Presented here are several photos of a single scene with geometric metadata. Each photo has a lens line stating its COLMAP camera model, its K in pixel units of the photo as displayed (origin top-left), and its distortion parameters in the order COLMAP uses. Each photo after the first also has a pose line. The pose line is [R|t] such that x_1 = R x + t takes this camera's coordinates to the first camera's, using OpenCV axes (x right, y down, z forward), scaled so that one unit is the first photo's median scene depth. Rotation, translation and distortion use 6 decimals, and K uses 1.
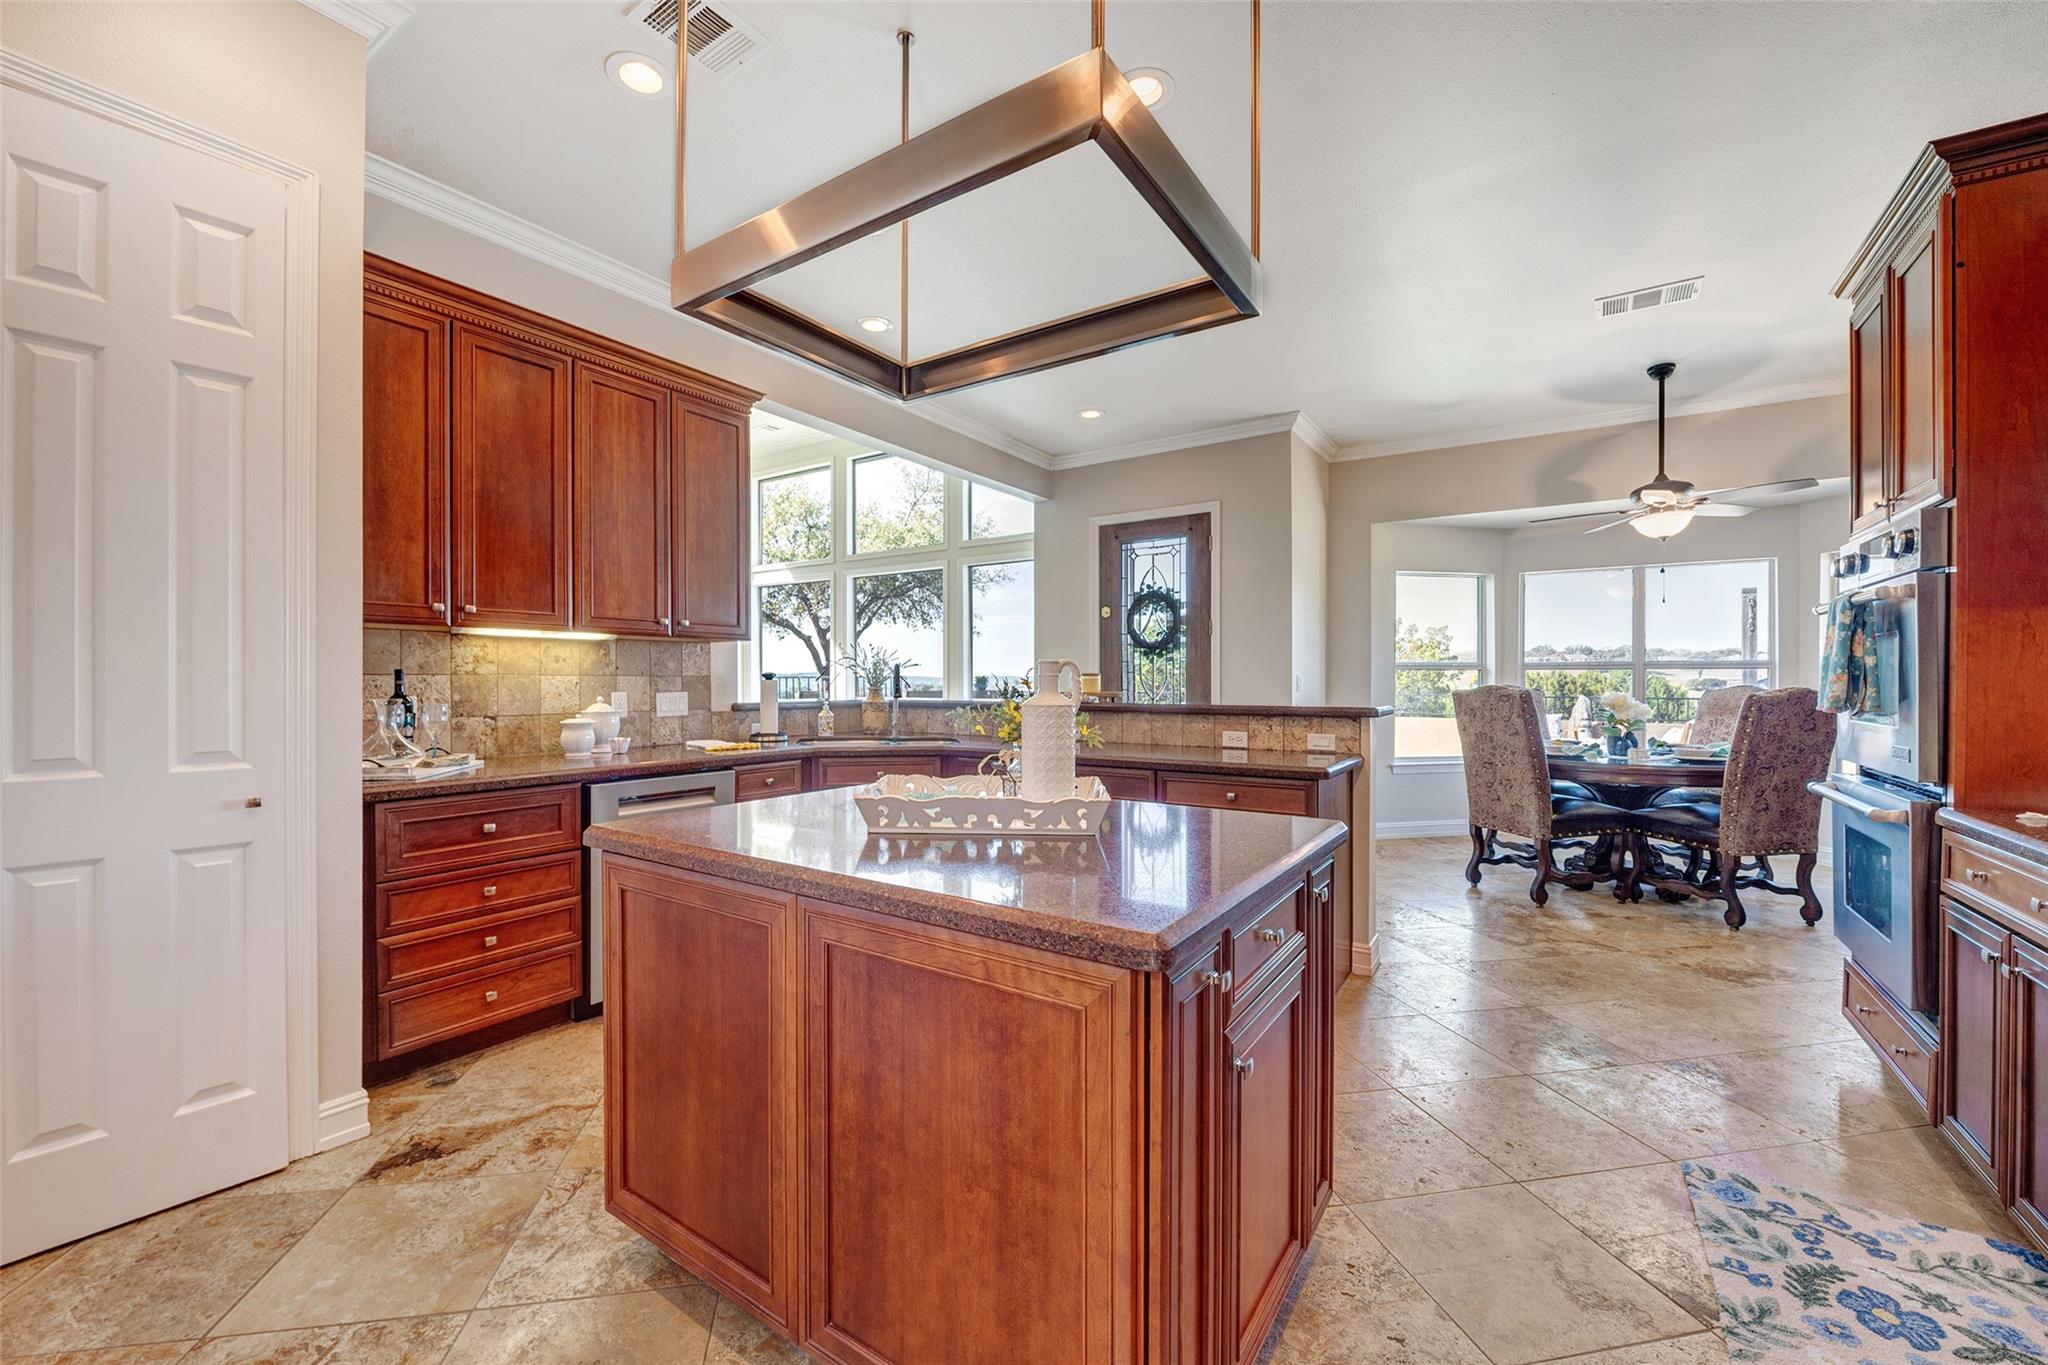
lens RADIAL K [[820.1, 0, 993.1], [0, 820.1, 685.5], [0, 0, 1]] dist [-0.007727, -0.001120]
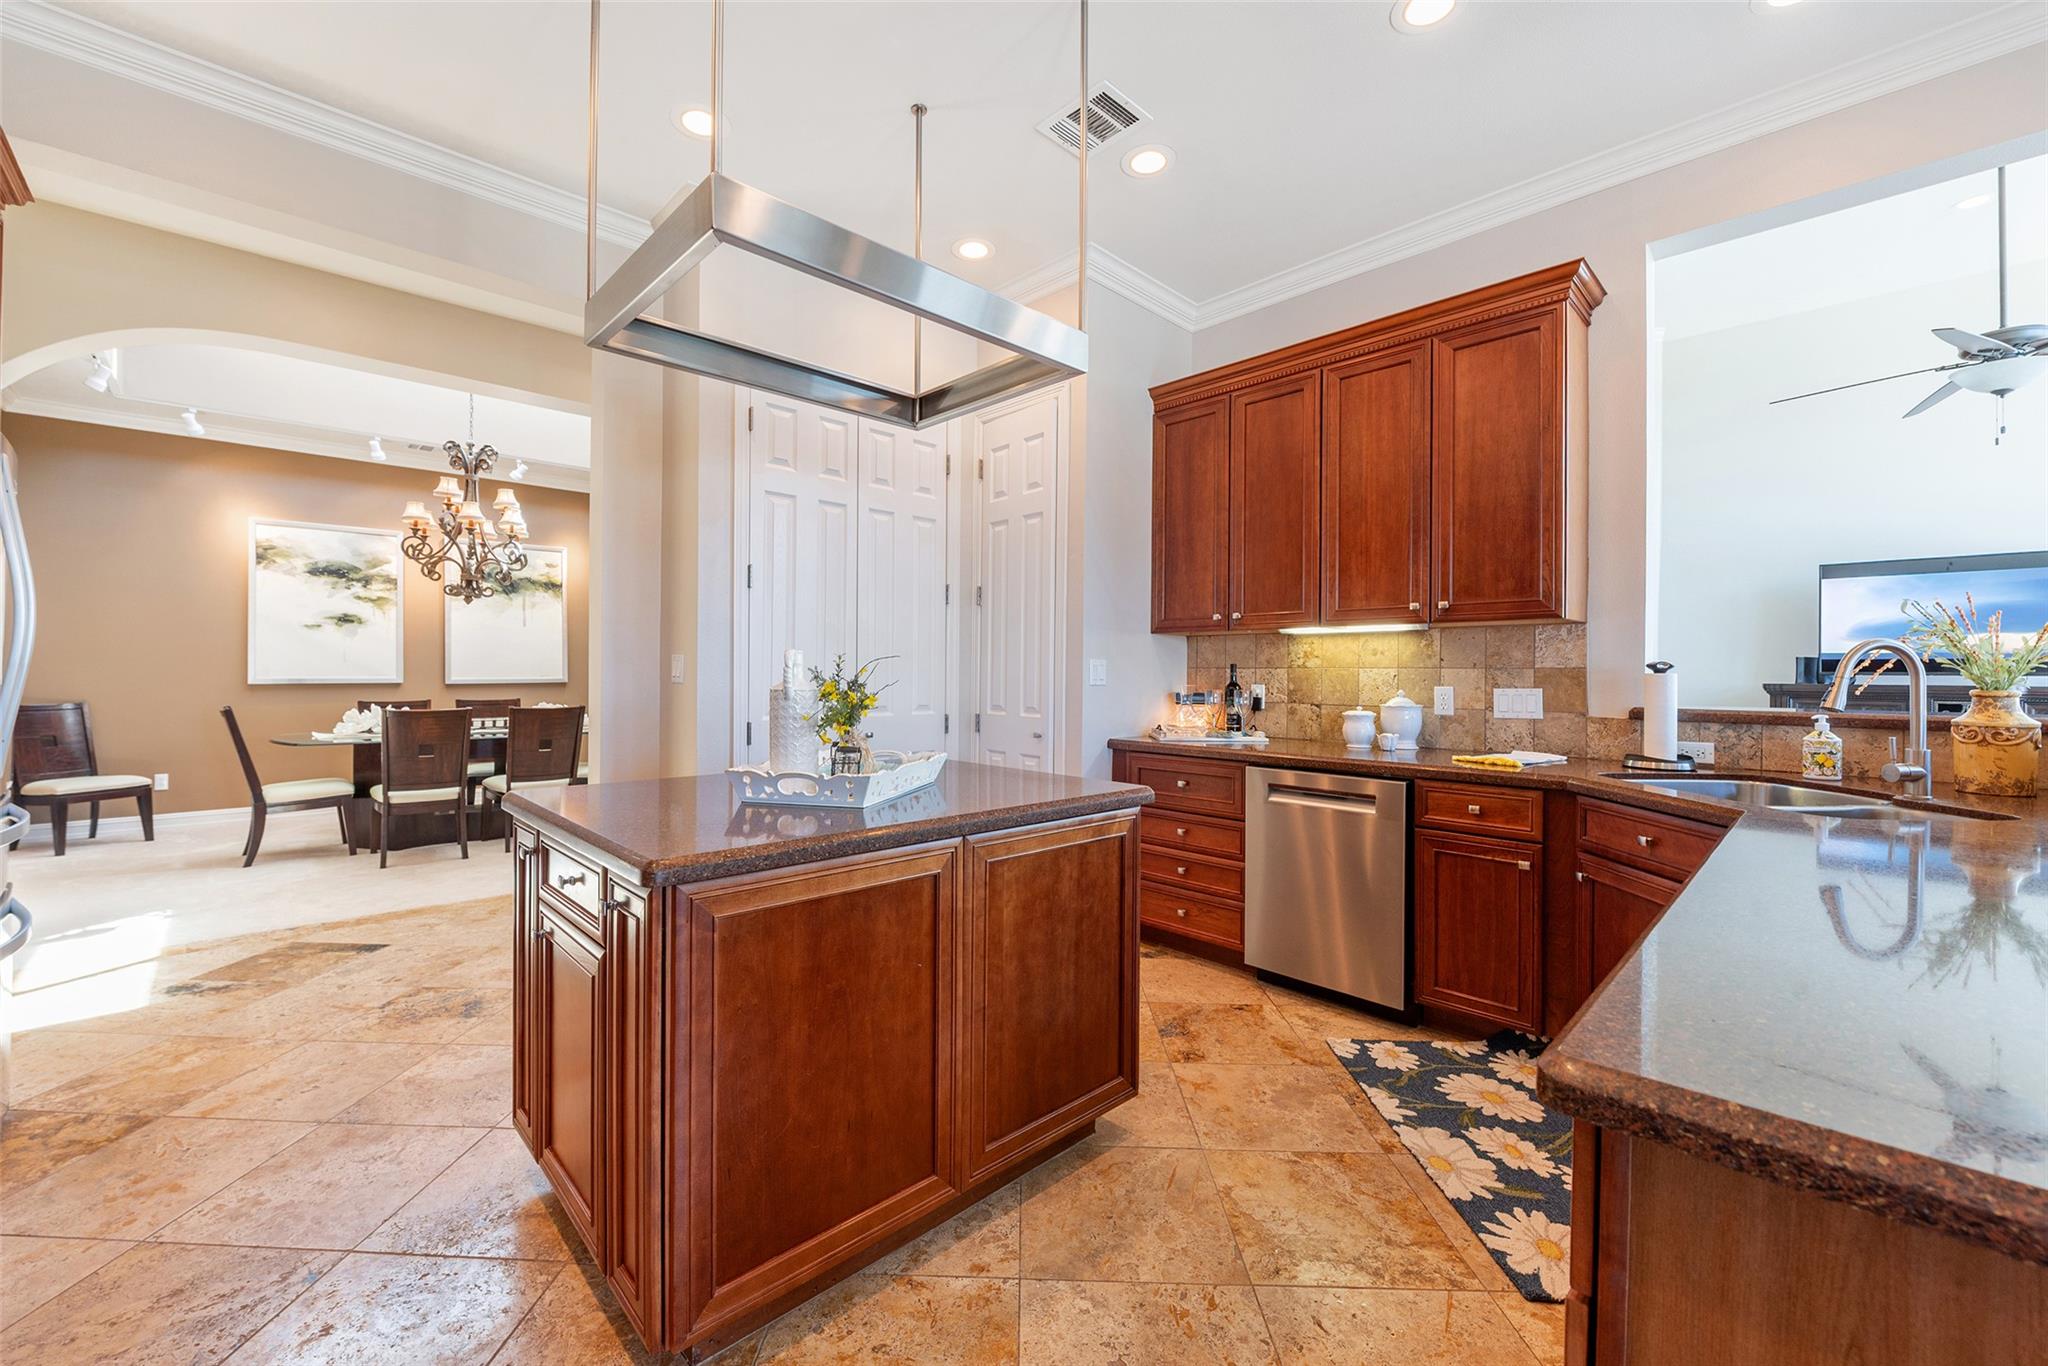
lens RADIAL K [[820.1, 0, 1009.7], [0, 820.1, 674.5], [0, 0, 1]] dist [-0.007727, -0.001120]
pose [[-0.204954, 0.003186, -0.978766, 0.405551], [-0.009312, 0.999943, 0.005205, -0.003924], [0.978727, 0.010182, -0.204913, 0.554528]]
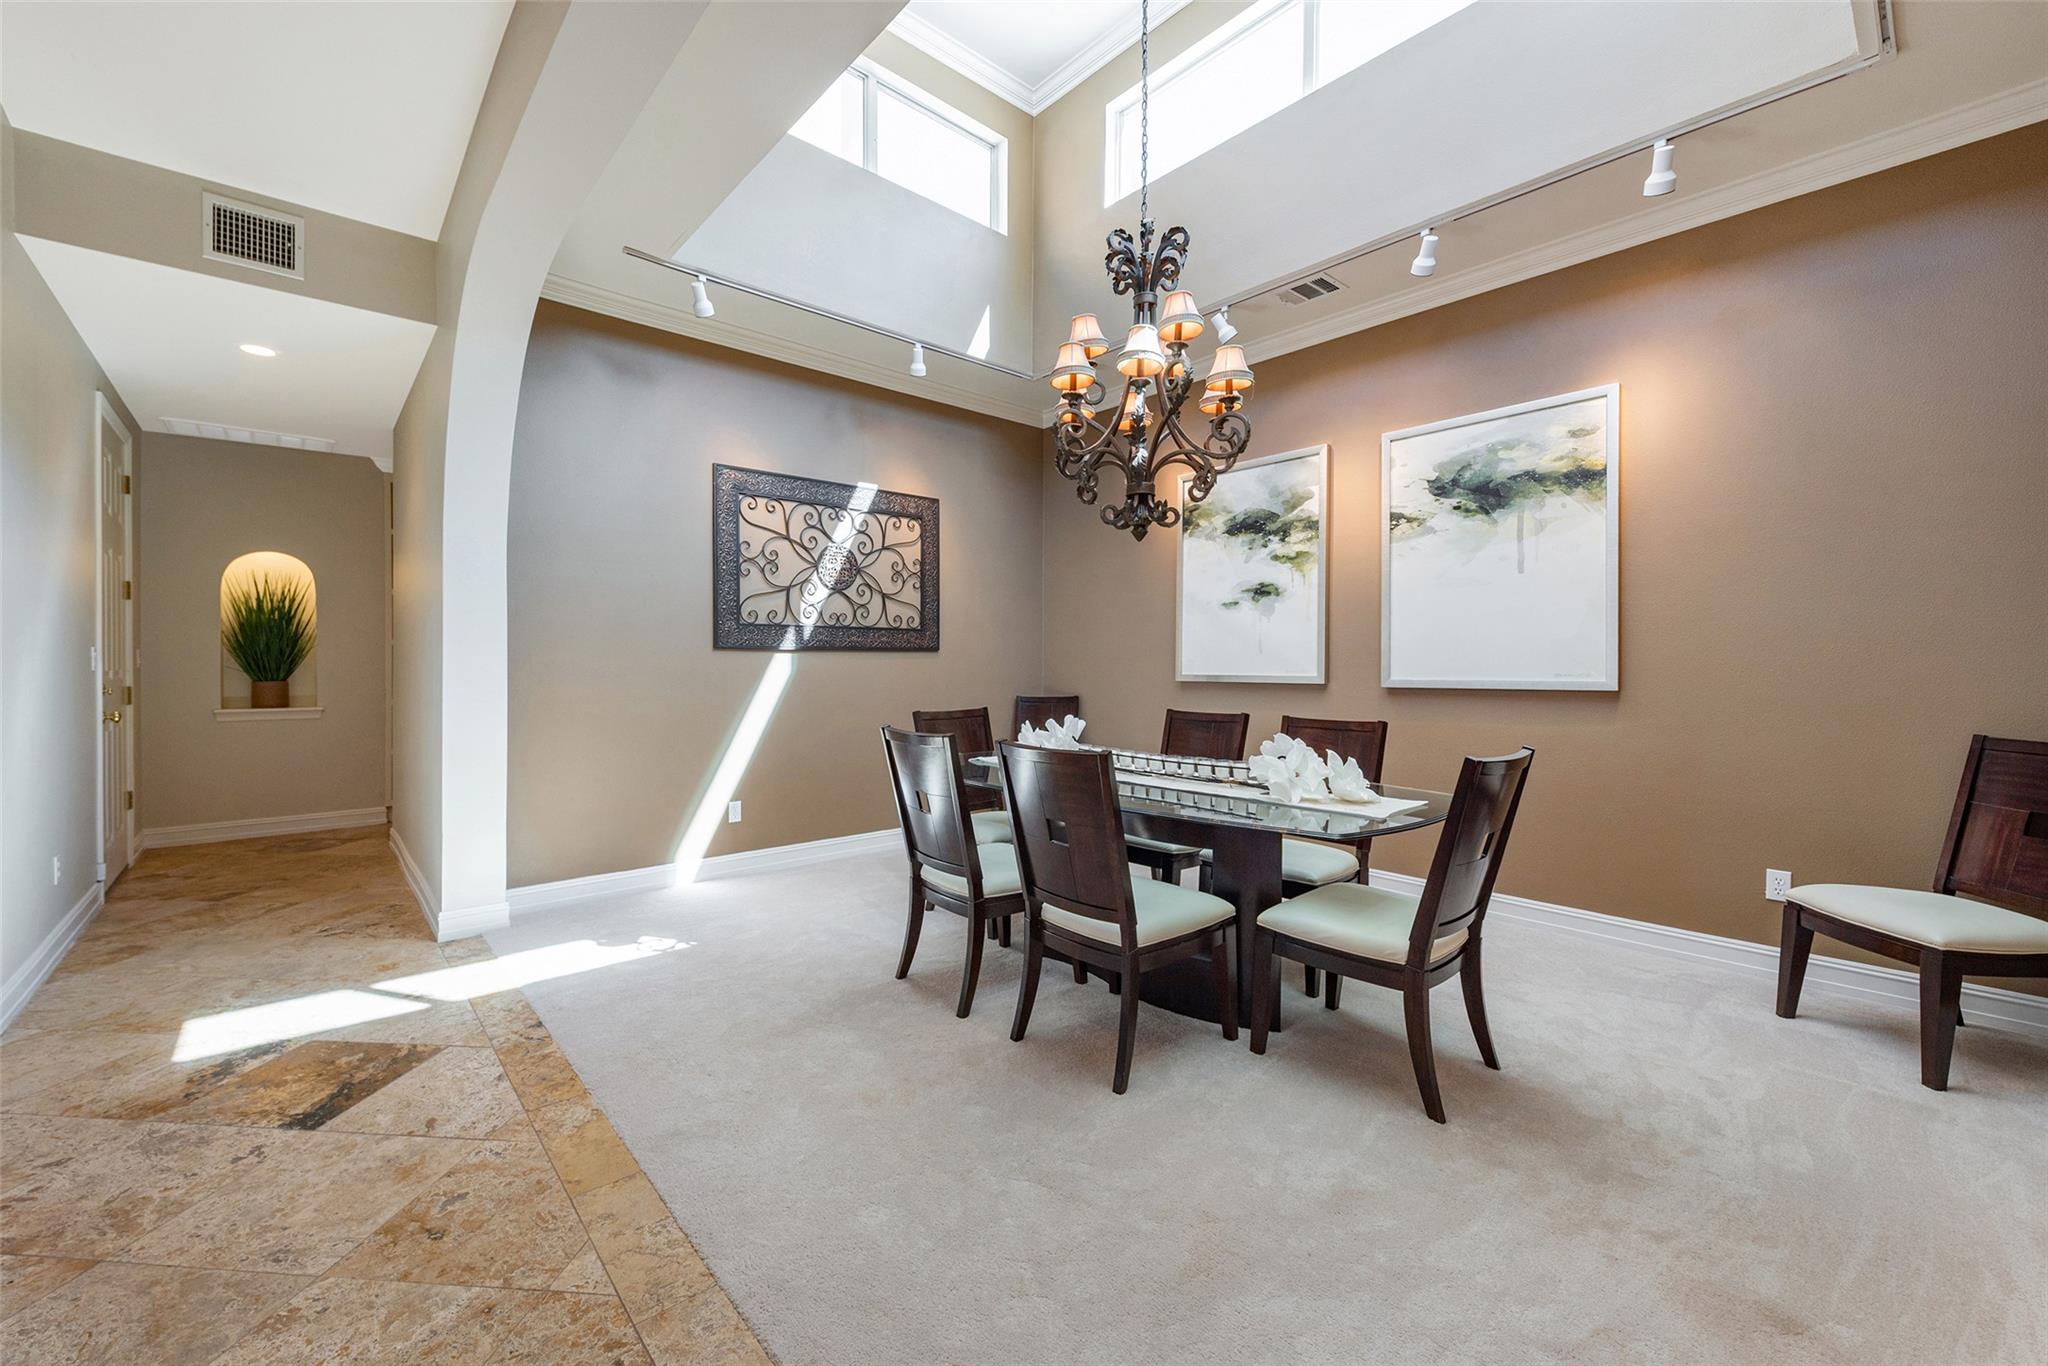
lens RADIAL K [[820.1, 0, 1015.9], [0, 820.1, 669.4], [0, 0, 1]] dist [-0.007727, -0.001120]
pose [[-0.968838, -0.004497, 0.247655, -0.693508], [-0.002505, 0.999962, 0.008356, 0.004364], [-0.247684, 0.007475, -0.968812, 0.164840]]
